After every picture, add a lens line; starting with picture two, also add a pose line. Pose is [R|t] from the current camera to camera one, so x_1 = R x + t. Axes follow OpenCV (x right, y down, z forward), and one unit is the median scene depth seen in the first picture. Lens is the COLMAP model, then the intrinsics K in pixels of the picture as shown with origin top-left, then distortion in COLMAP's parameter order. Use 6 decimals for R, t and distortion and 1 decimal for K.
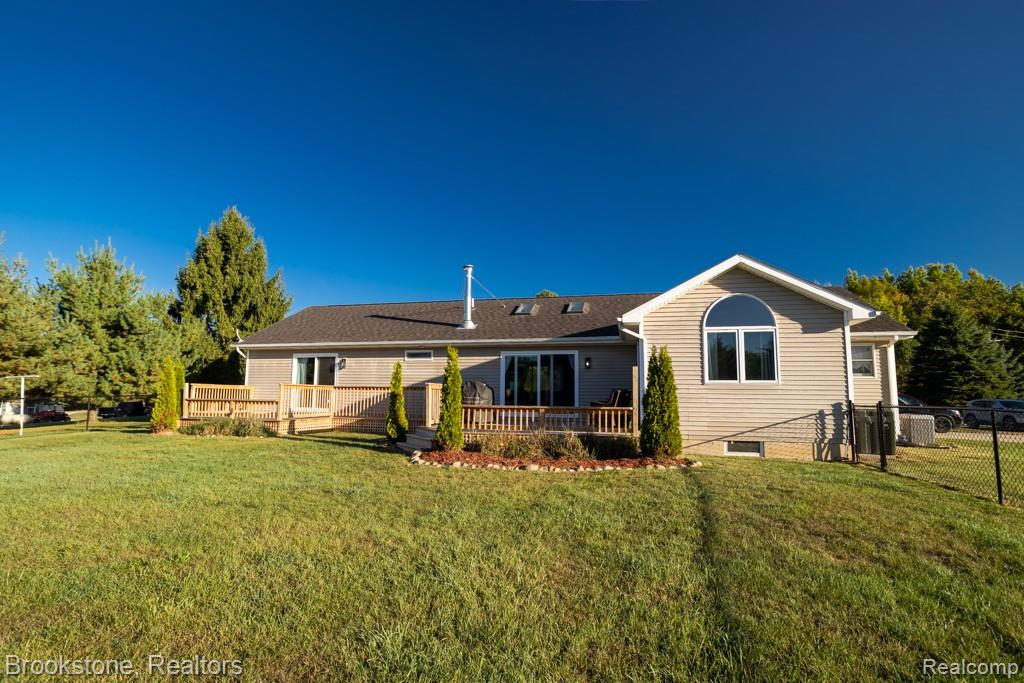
lens RADIAL K [[504.7, 0, 512.0], [0, 504.7, 341.5], [0, 0, 1]] dist [-0.037181, 0.000689]
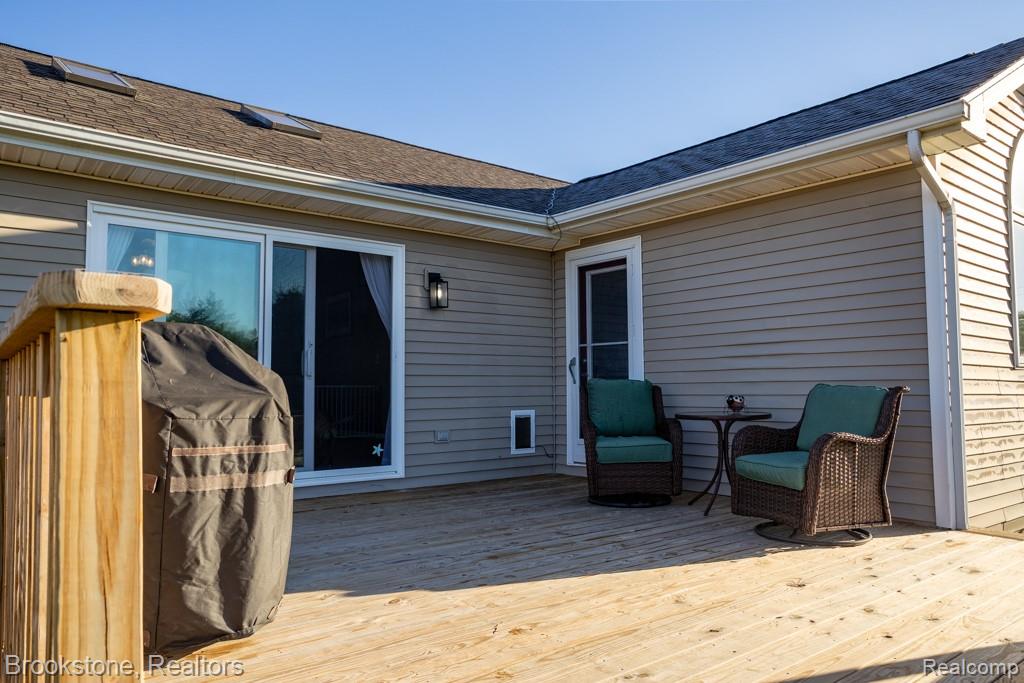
lens RADIAL K [[707.0, 0, 512.0], [0, 707.0, 341.5], [0, 0, 1]] dist [0.004351, -0.006907]
pose [[0.606462, 0.039101, 0.794151, -0.154786], [-0.079667, 0.996752, 0.011762, 0.064576], [-0.791112, -0.070401, 0.607607, 0.711272]]
